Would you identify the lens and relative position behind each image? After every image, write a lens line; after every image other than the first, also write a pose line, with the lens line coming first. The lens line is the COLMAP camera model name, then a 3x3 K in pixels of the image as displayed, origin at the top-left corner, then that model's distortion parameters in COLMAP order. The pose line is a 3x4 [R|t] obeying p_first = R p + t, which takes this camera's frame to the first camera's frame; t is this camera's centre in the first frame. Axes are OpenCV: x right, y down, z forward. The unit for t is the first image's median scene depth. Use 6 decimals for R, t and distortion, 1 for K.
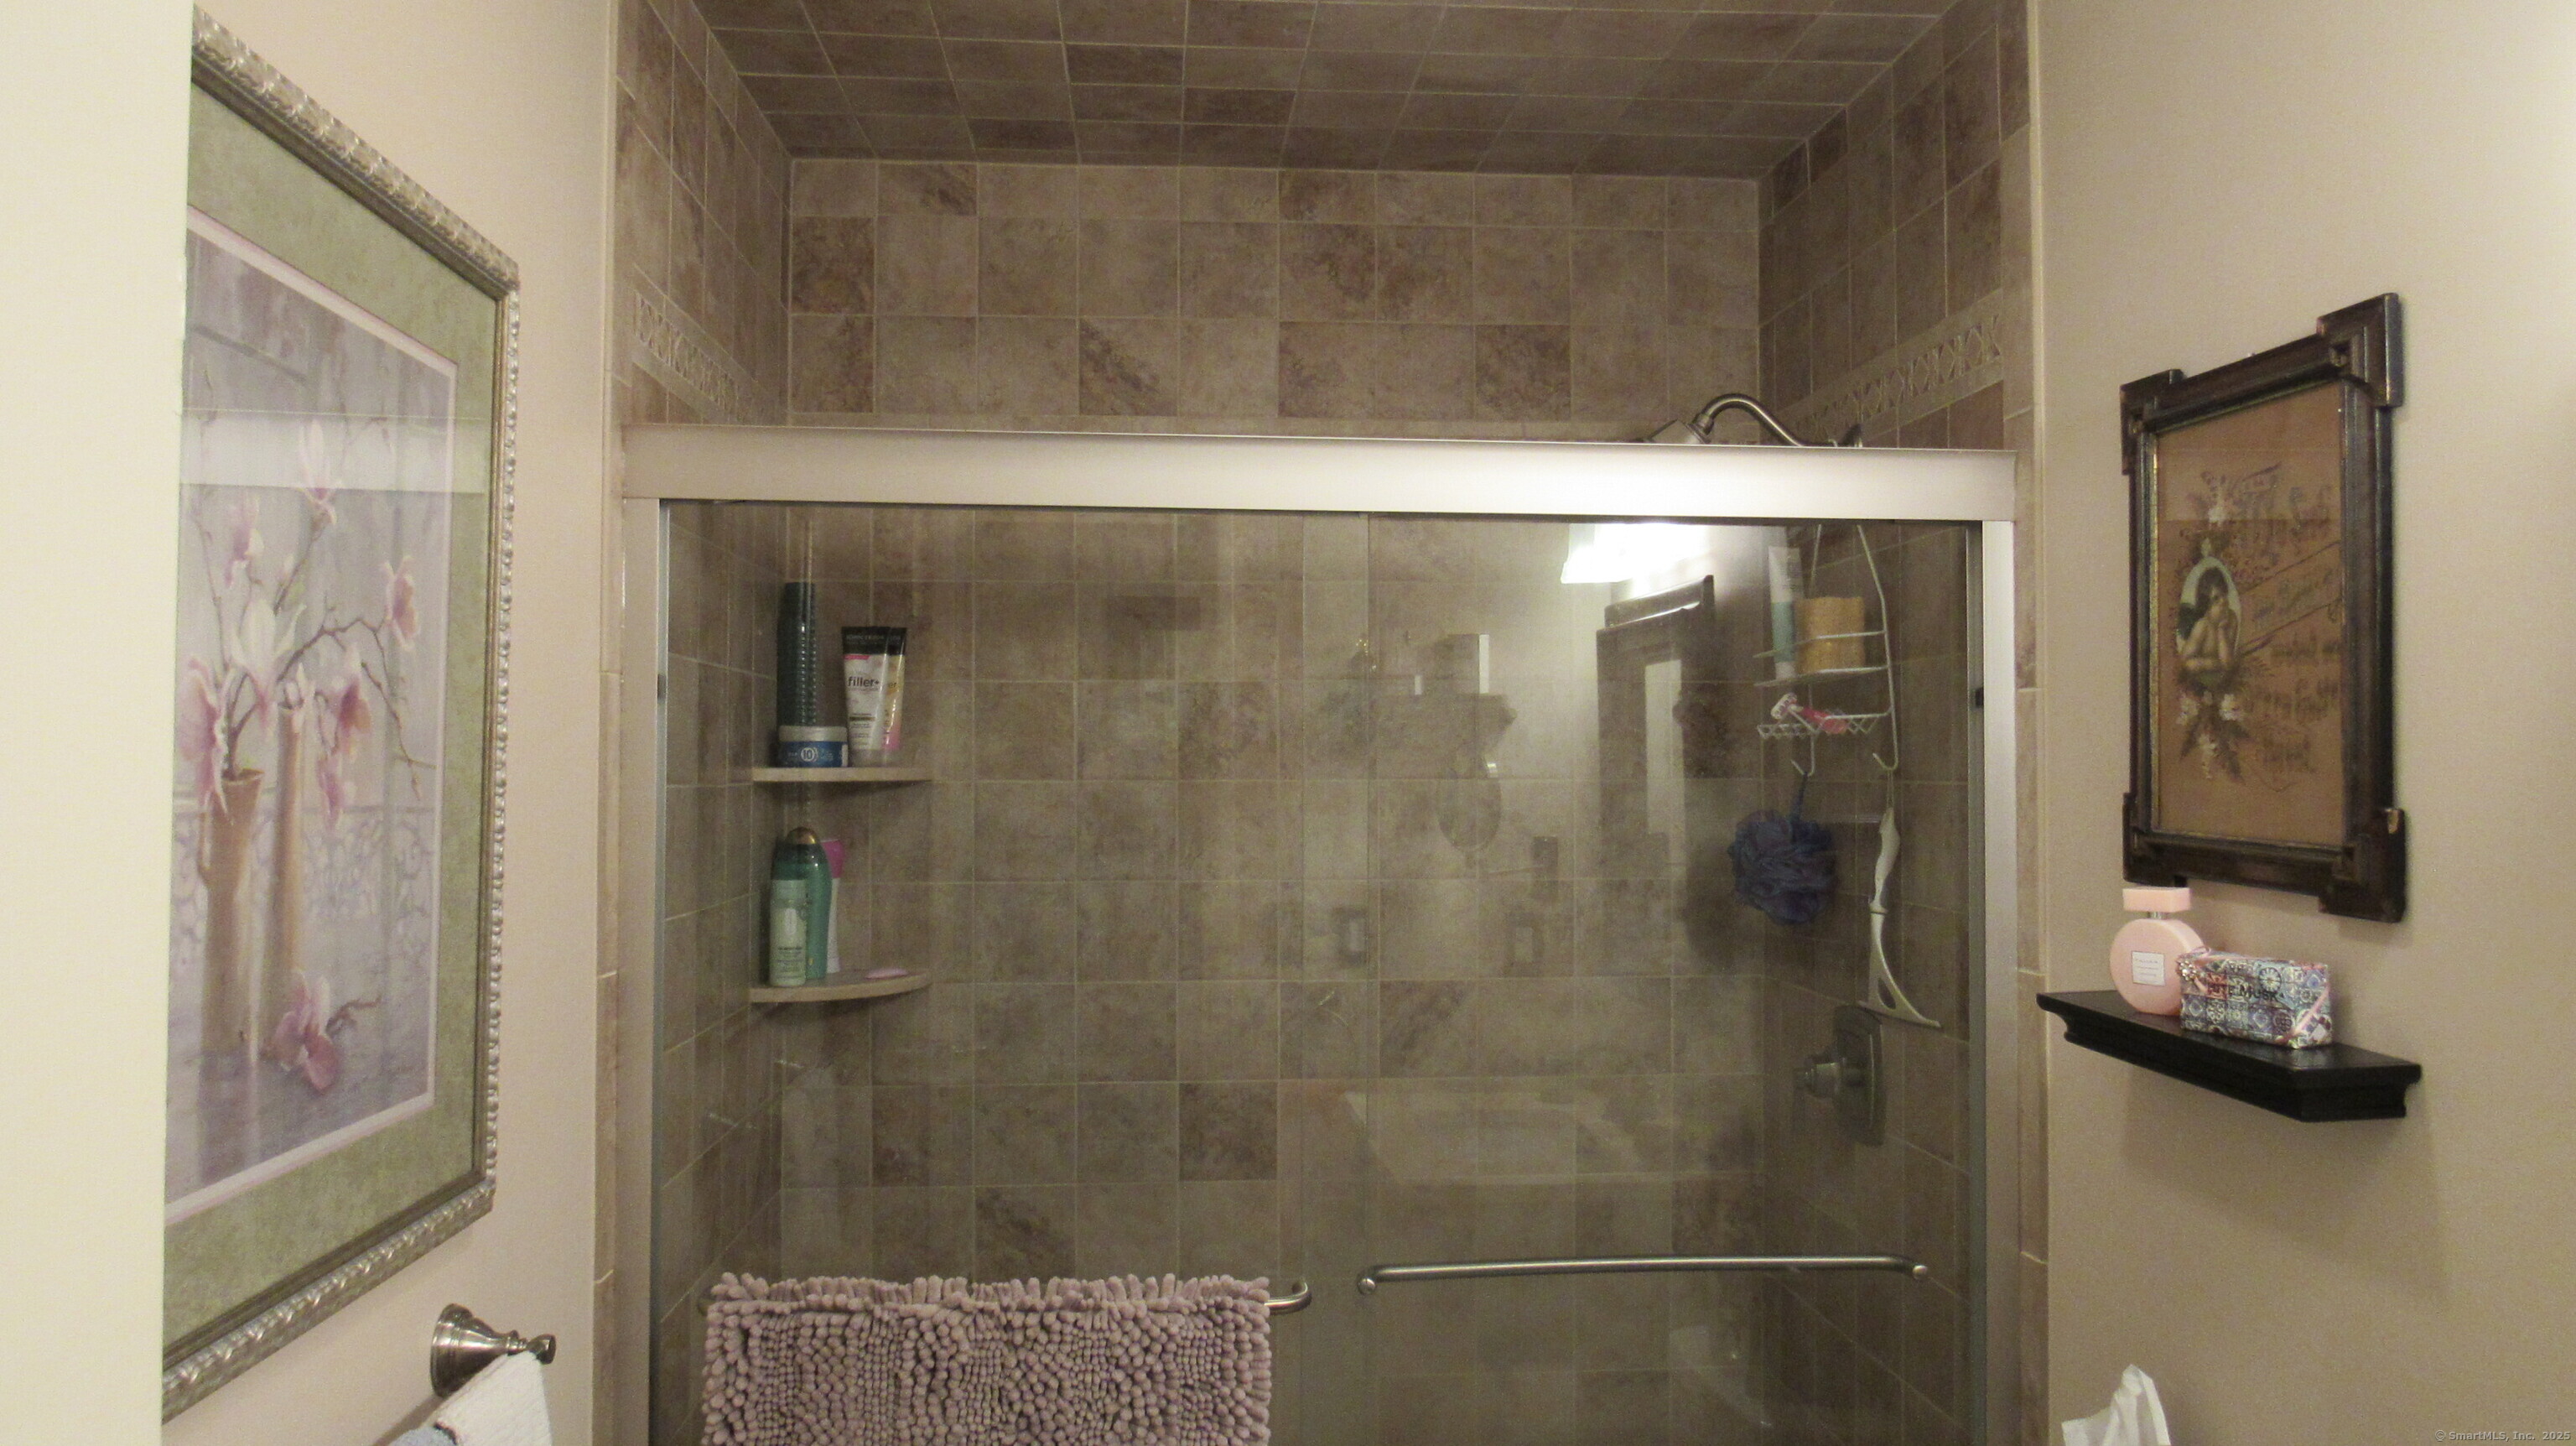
lens RADIAL K [[1837.4, 0, 1283.0], [0, 1837.4, 727.0], [0, 0, 1]] dist [-0.024299, -0.000159]
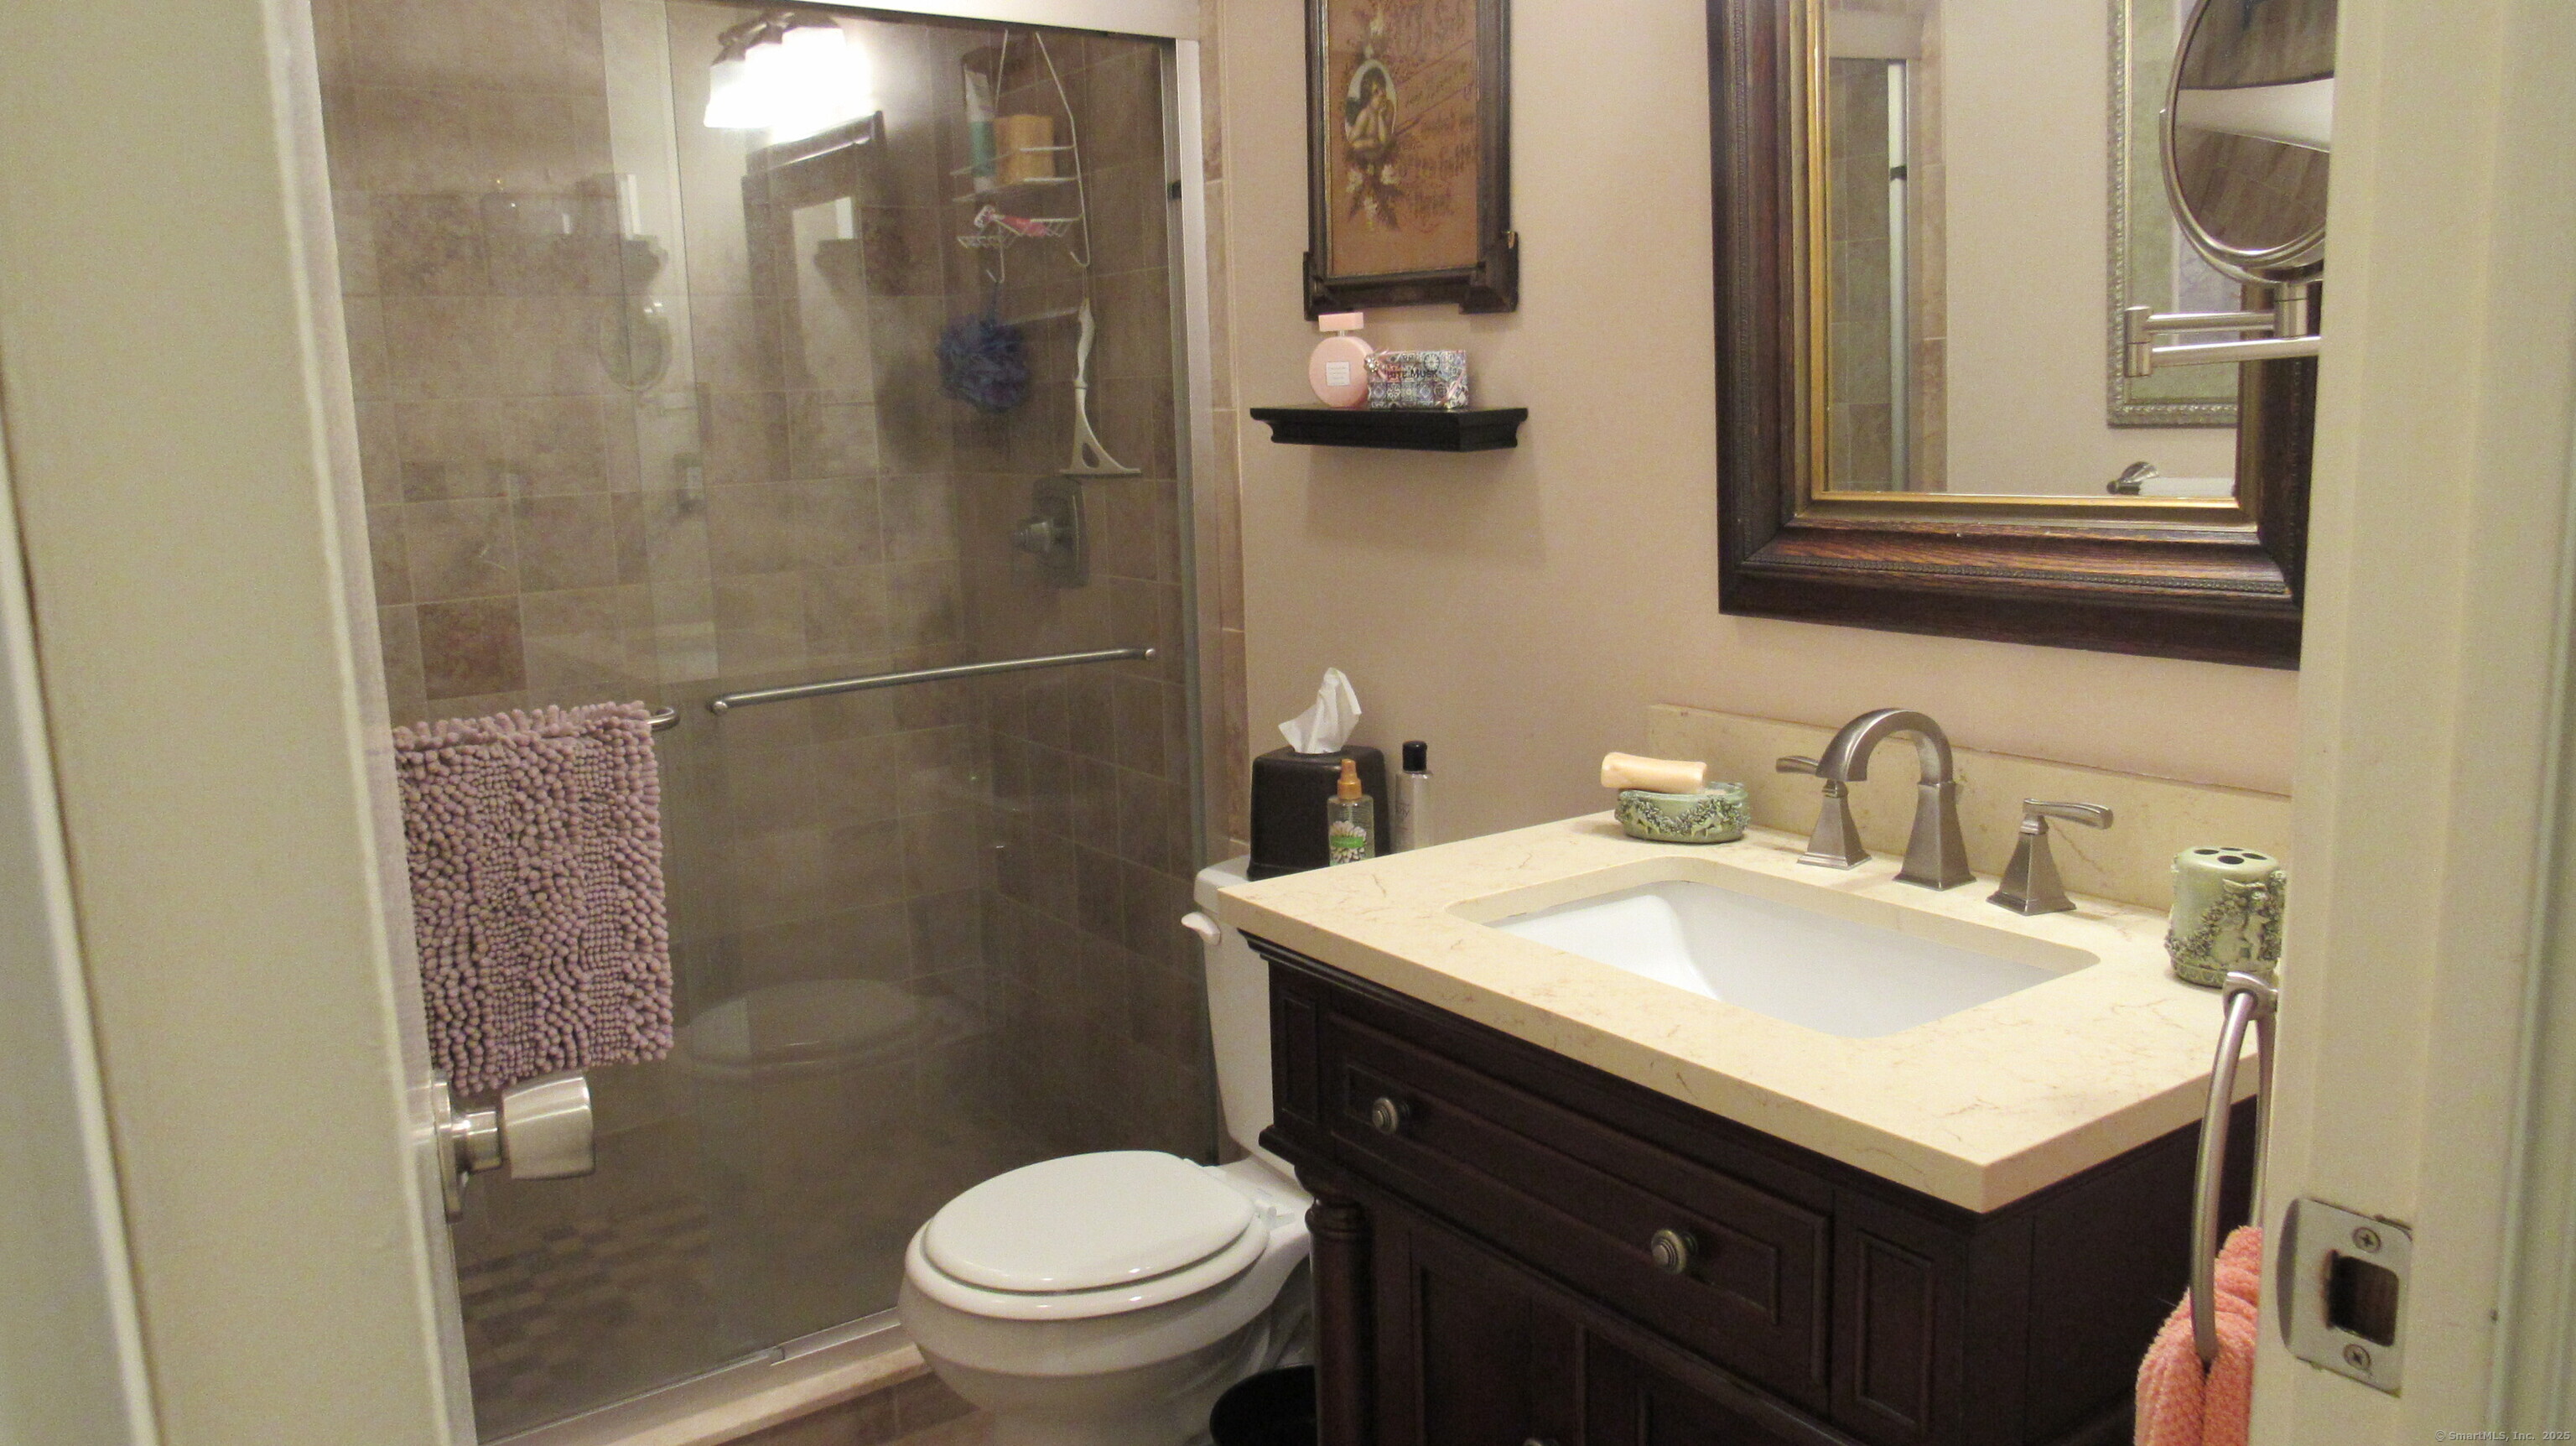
lens RADIAL K [[1837.4, 0, 1283.0], [0, 1837.4, 727.0], [0, 0, 1]] dist [-0.024299, -0.000159]
pose [[0.856146, -0.118072, 0.503064, -0.245402], [0.017656, 0.979661, 0.199882, 0.103263], [-0.516433, -0.162246, 0.840817, -0.146821]]
